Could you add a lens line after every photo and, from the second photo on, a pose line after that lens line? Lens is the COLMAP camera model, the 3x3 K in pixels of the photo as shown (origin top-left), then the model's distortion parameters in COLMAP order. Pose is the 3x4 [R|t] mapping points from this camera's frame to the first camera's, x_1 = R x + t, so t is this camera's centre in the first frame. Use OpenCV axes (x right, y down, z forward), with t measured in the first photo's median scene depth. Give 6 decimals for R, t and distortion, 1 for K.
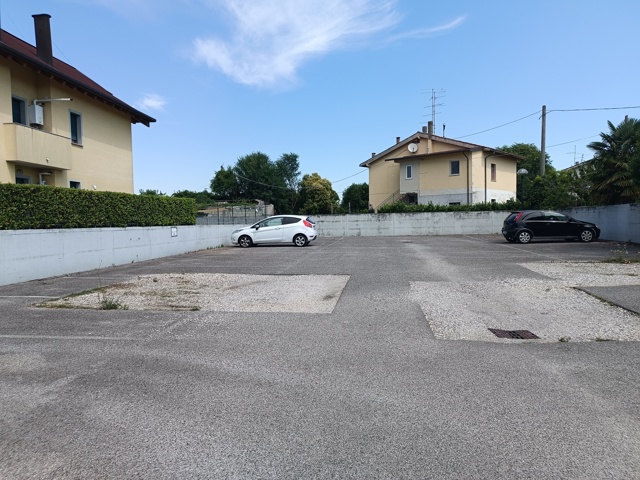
lens RADIAL K [[451.2, 0, 321.4], [0, 451.2, 243.8], [0, 0, 1]] dist [0.049488, -0.050094]
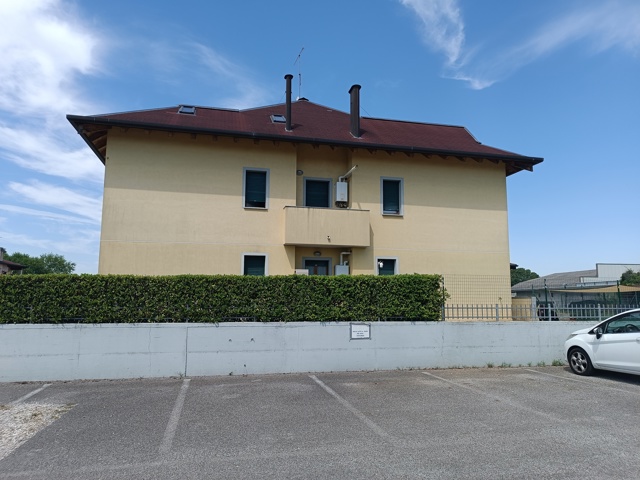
lens RADIAL K [[451.2, 0, 321.4], [0, 451.2, 243.8], [0, 0, 1]] dist [0.049488, -0.050094]
pose [[0.334080, -0.101905, -0.937020, 0.216025], [-0.056940, 0.990140, -0.127983, -0.055646], [0.940823, 0.096111, 0.324984, 0.663195]]
